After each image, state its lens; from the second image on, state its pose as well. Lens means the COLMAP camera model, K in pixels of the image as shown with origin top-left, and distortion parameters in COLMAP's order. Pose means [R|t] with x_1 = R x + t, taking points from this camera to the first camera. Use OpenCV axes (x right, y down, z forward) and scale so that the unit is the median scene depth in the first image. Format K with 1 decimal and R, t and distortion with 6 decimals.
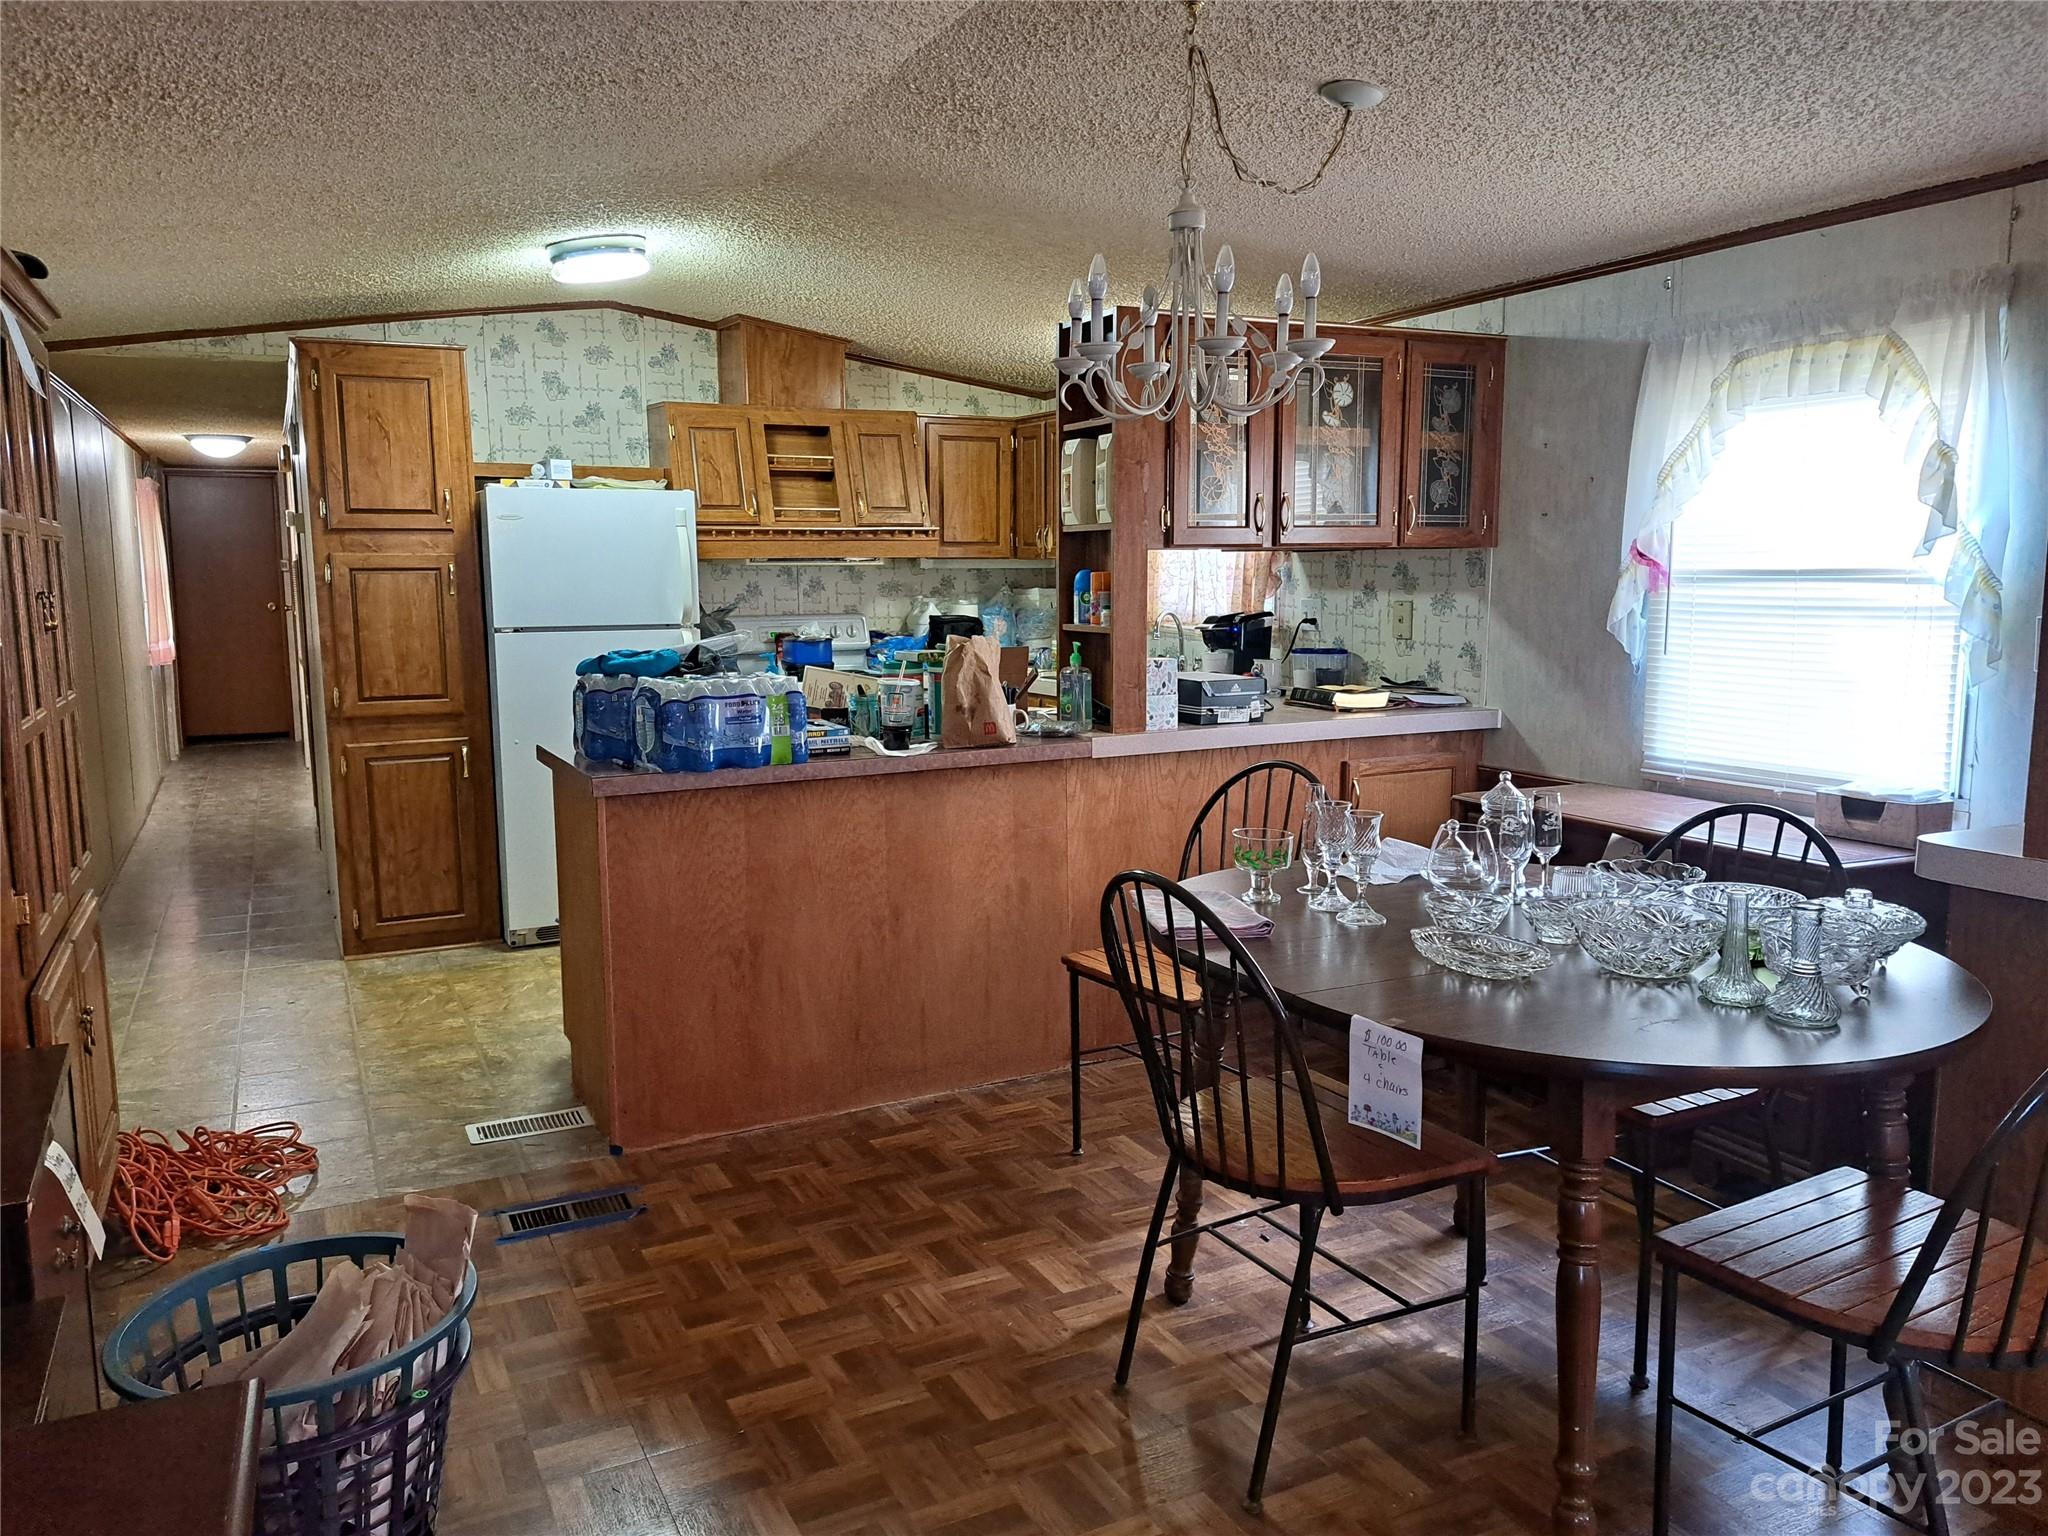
lens RADIAL K [[1479.1, 0, 1024.0], [0, 1479.1, 768.0], [0, 0, 1]] dist [0.070687, -0.089036]
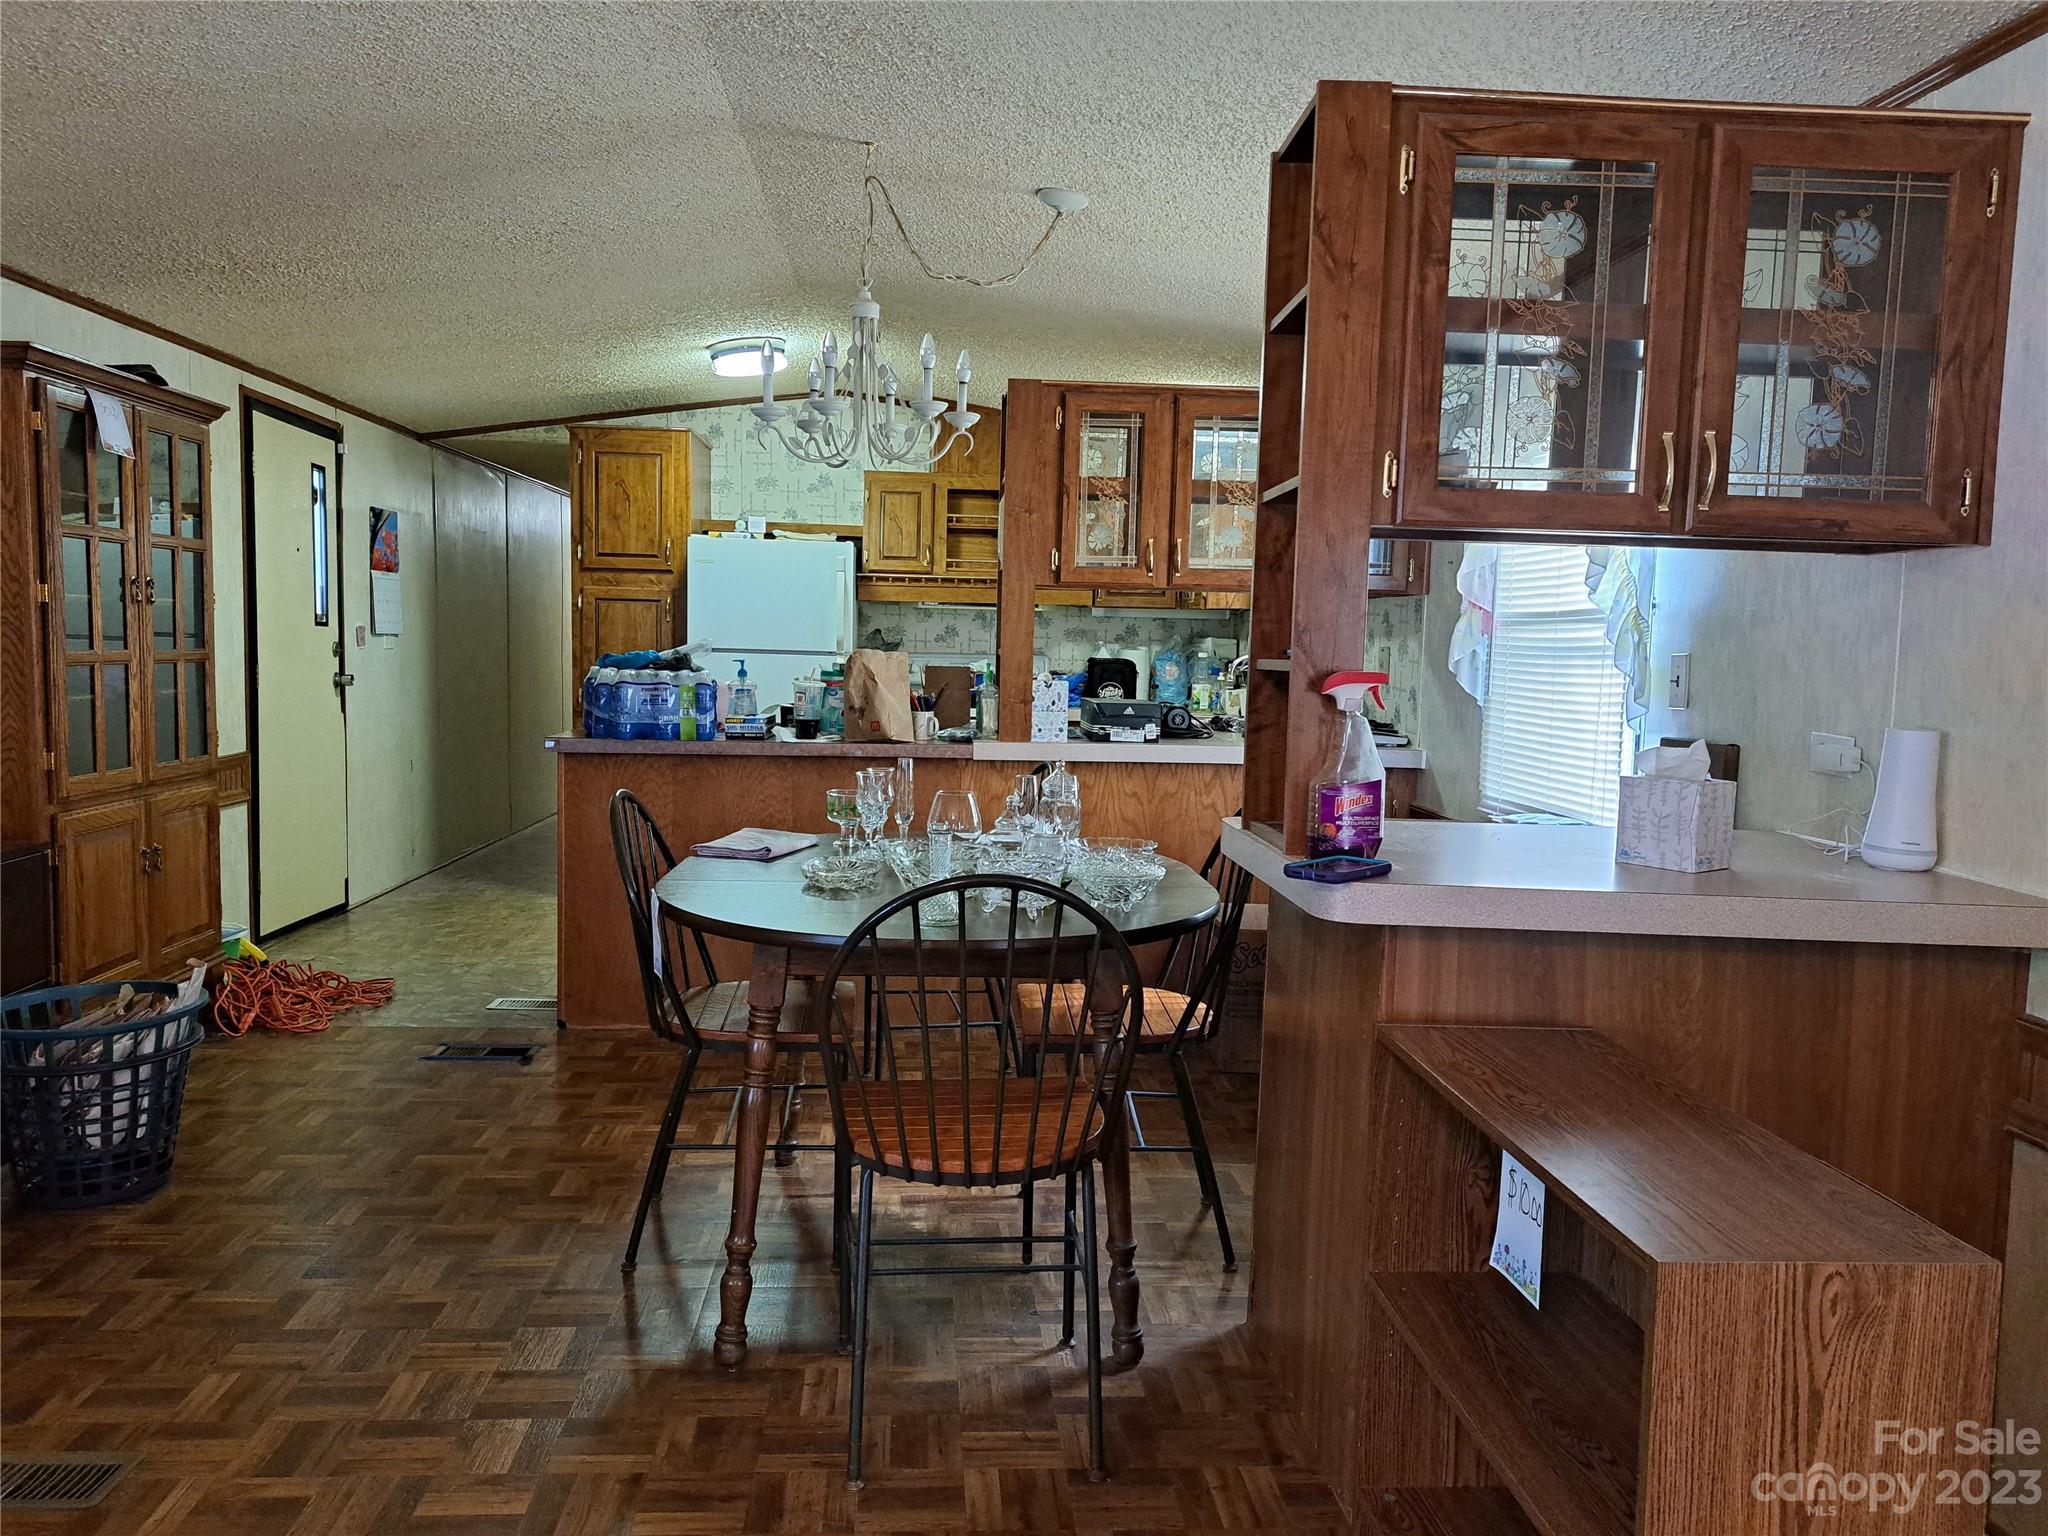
lens RADIAL K [[1479.1, 0, 1024.0], [0, 1479.1, 768.0], [0, 0, 1]] dist [0.070687, -0.089036]
pose [[0.921463, 0.065671, -0.382874, 0.407894], [-0.085588, 0.995709, -0.035200, 0.028923], [0.378919, 0.065205, 0.923130, -0.052834]]
